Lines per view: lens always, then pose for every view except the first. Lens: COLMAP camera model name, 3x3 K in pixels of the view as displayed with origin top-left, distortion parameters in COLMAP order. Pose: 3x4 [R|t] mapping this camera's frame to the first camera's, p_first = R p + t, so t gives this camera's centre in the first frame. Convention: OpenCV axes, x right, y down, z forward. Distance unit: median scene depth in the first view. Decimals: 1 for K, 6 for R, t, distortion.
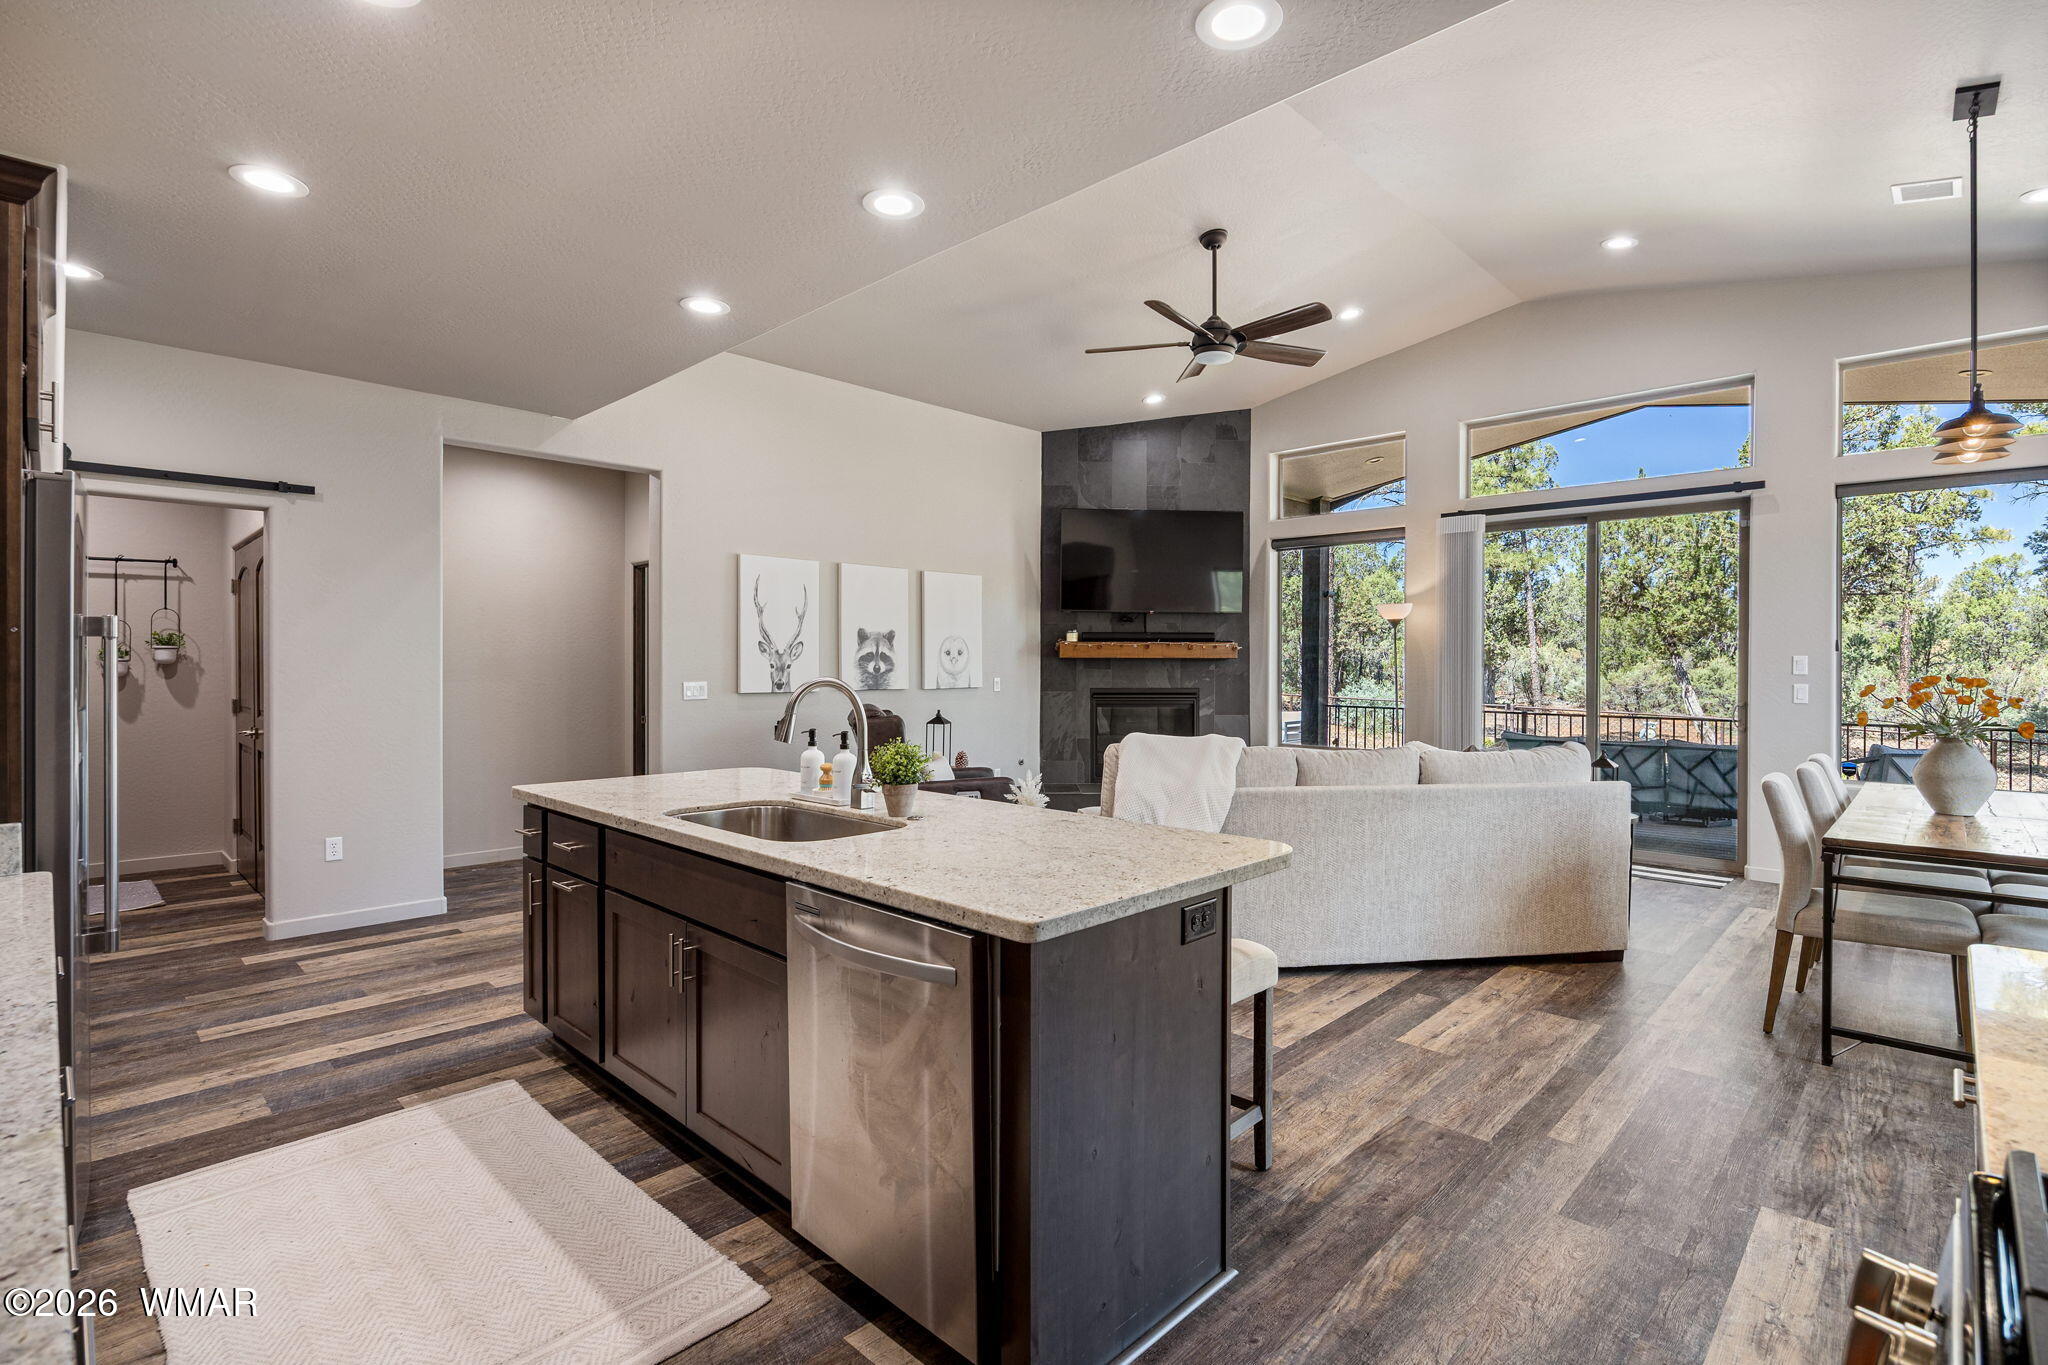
lens RADIAL K [[956.8, 0, 1036.4], [0, 956.8, 677.6], [0, 0, 1]] dist [0.001716, 0.000318]
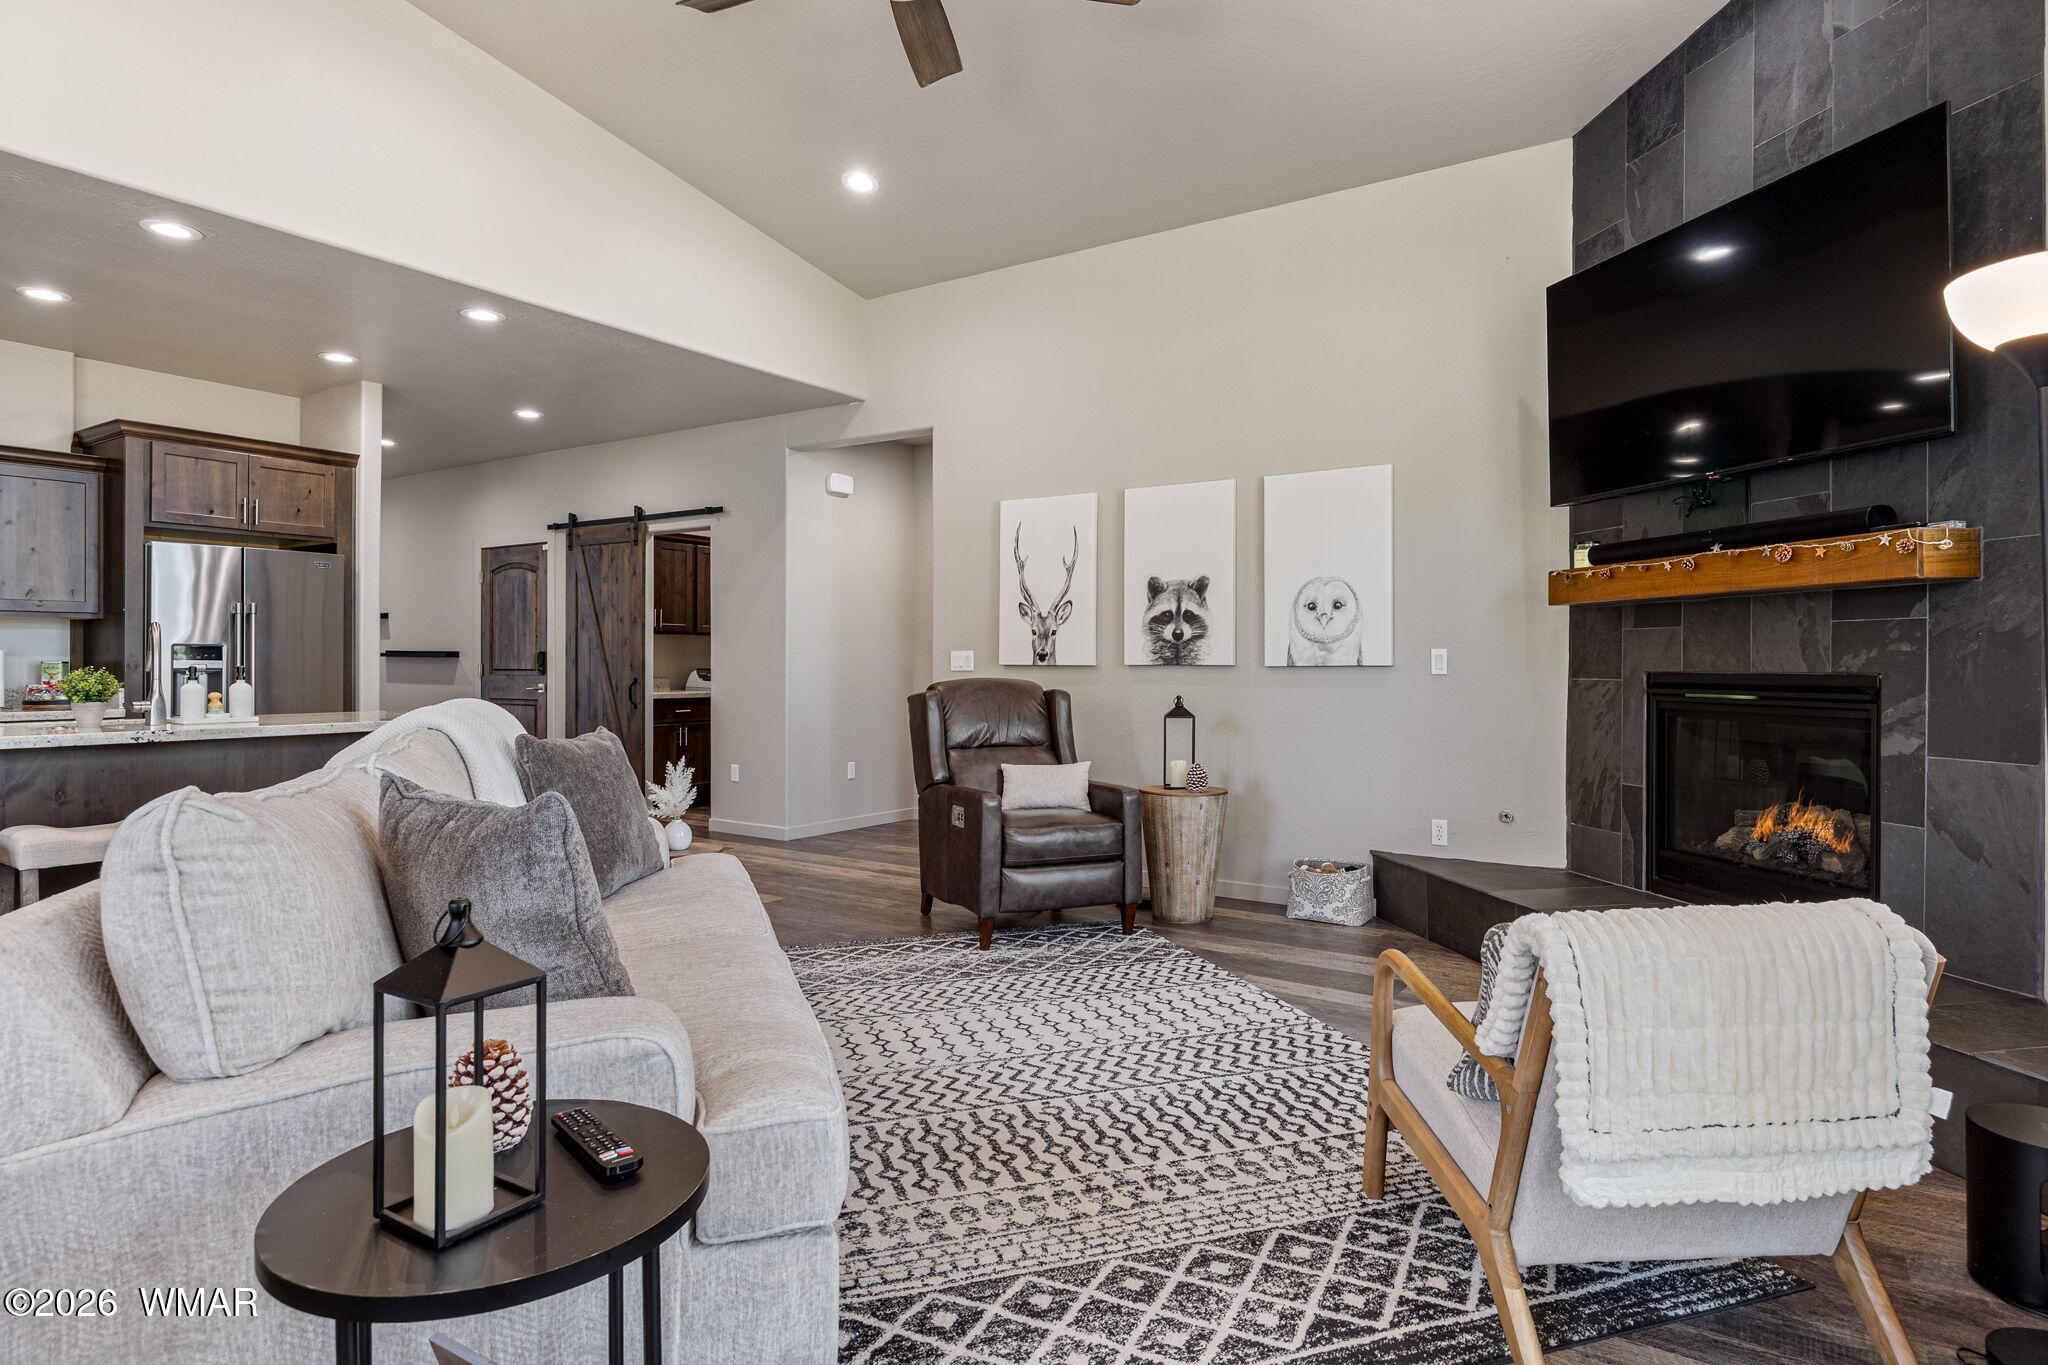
lens RADIAL K [[1159.0, 0, 1029.1], [0, 1159.0, 664.7], [0, 0, 1]] dist [0.006980, 0.000661]
pose [[0.171319, -0.001105, -0.985215, 0.640156], [-0.015737, 0.999869, -0.003858, 0.017642], [0.985090, 0.016165, 0.171279, 0.768541]]
